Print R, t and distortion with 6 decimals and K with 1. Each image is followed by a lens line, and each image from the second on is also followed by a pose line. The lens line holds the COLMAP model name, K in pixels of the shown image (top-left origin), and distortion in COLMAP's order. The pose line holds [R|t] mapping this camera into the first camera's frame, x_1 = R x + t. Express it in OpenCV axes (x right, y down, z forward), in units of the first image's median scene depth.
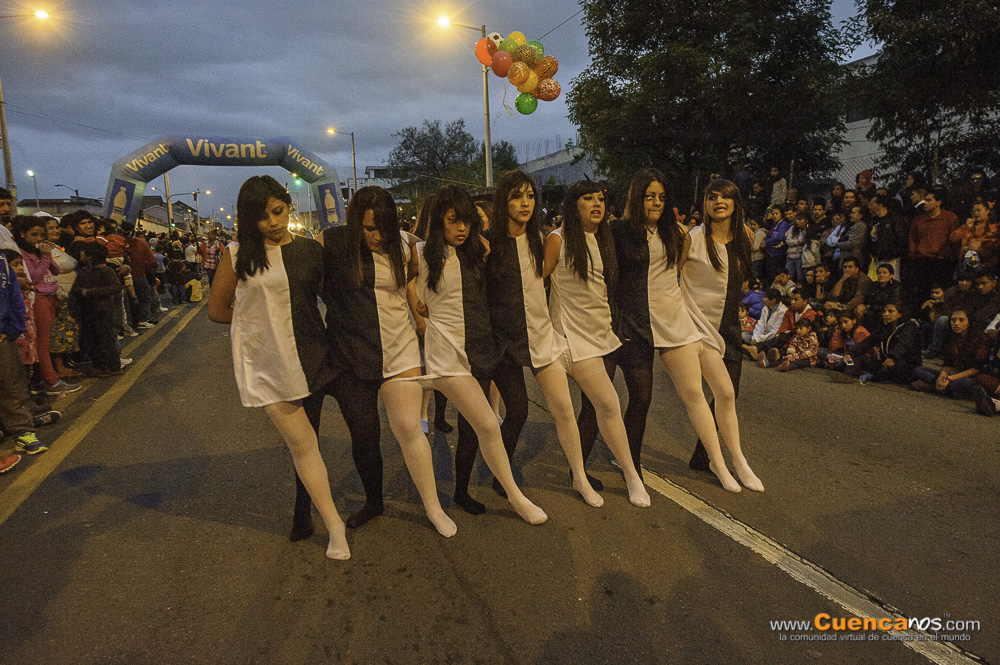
lens RADIAL K [[661.5, 0, 500.9], [0, 661.5, 330.5], [0, 0, 1]] dist [0.007300, 0.003774]
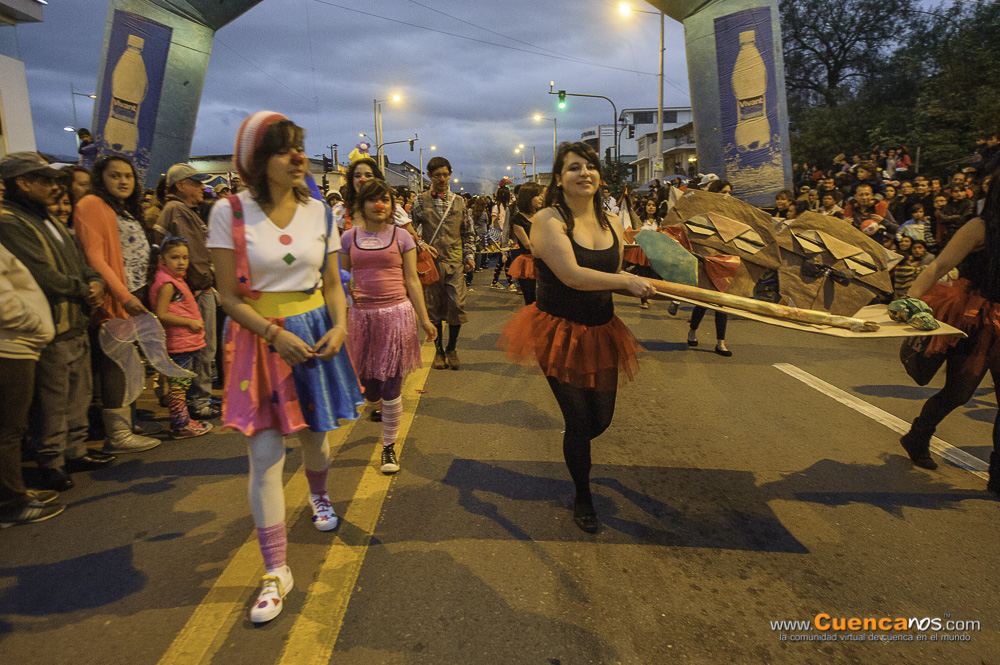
lens RADIAL K [[664.3, 0, 505.1], [0, 664.3, 338.7], [0, 0, 1]] dist [-0.000726, -0.004719]
pose [[0.950768, 0.064077, -0.303207, -0.268615], [-0.045479, 0.996647, 0.068014, -0.091935], [0.306549, -0.050876, 0.950494, 0.684471]]
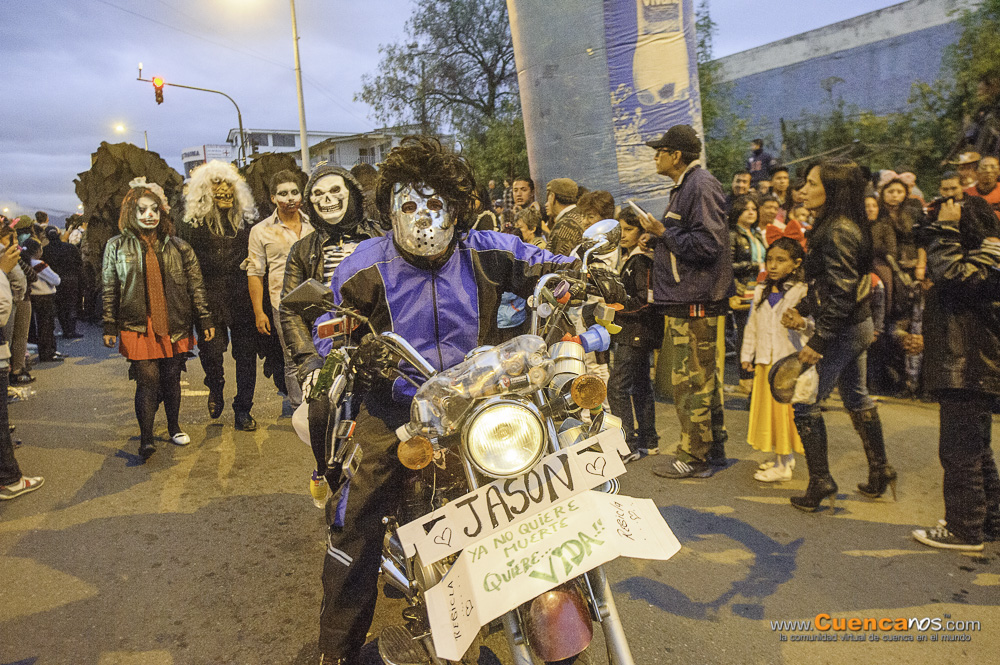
lens RADIAL K [[661.5, 0, 500.9], [0, 661.5, 330.5], [0, 0, 1]] dist [0.007300, 0.003774]
pose [[0.977601, -0.046628, 0.205237, -0.327072], [0.046874, 0.998894, 0.003666, -0.115115], [-0.205181, 0.006036, 0.978705, 0.882702]]
